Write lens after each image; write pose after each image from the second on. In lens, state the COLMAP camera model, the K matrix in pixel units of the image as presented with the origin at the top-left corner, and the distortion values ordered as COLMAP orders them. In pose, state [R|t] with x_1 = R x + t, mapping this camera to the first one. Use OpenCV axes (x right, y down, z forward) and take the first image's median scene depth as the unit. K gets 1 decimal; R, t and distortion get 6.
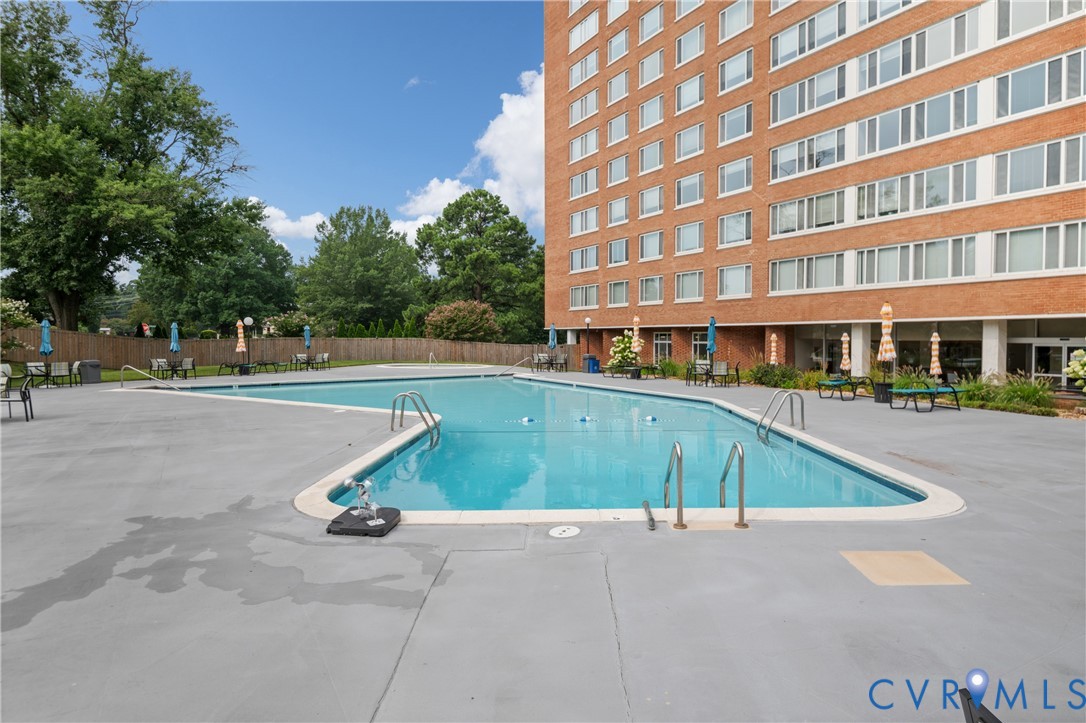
lens RADIAL K [[652.8, 0, 544.3], [0, 652.8, 365.2], [0, 0, 1]] dist [0.004251, -0.000258]
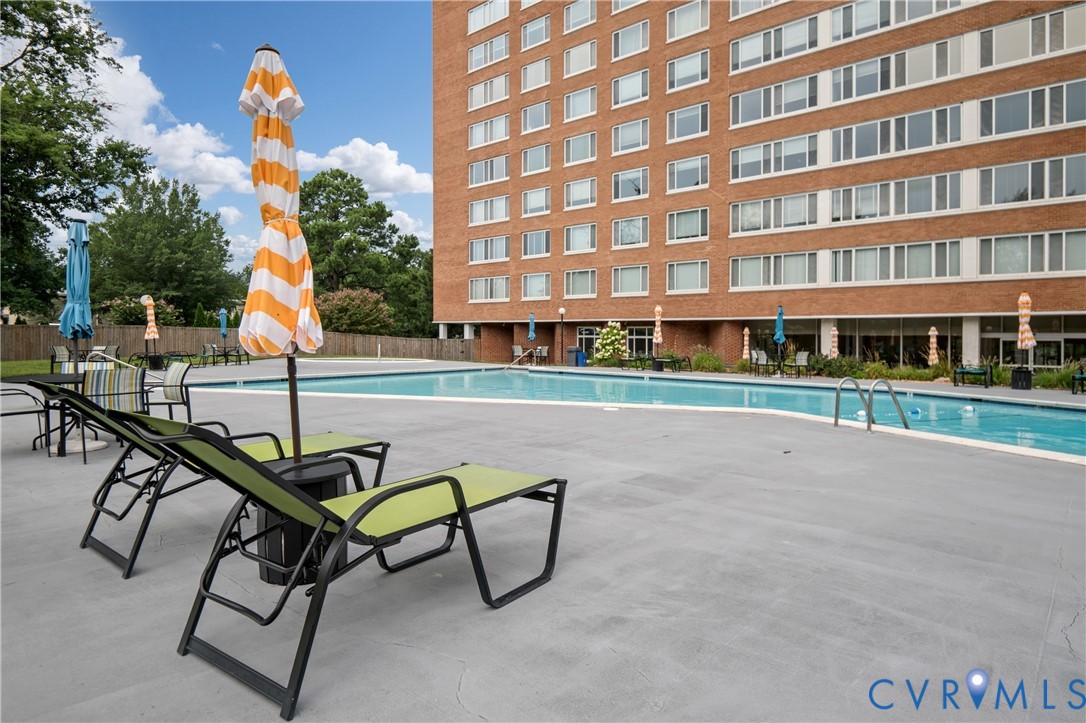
lens RADIAL K [[639.1, 0, 542.3], [0, 639.1, 355.6], [0, 0, 1]] dist [0.004629, -0.001662]
pose [[0.947265, 0.003912, 0.320428, -0.262984], [0.000622, 0.999901, -0.014046, 0.009008], [-0.320451, 0.013504, 0.947169, 0.146713]]
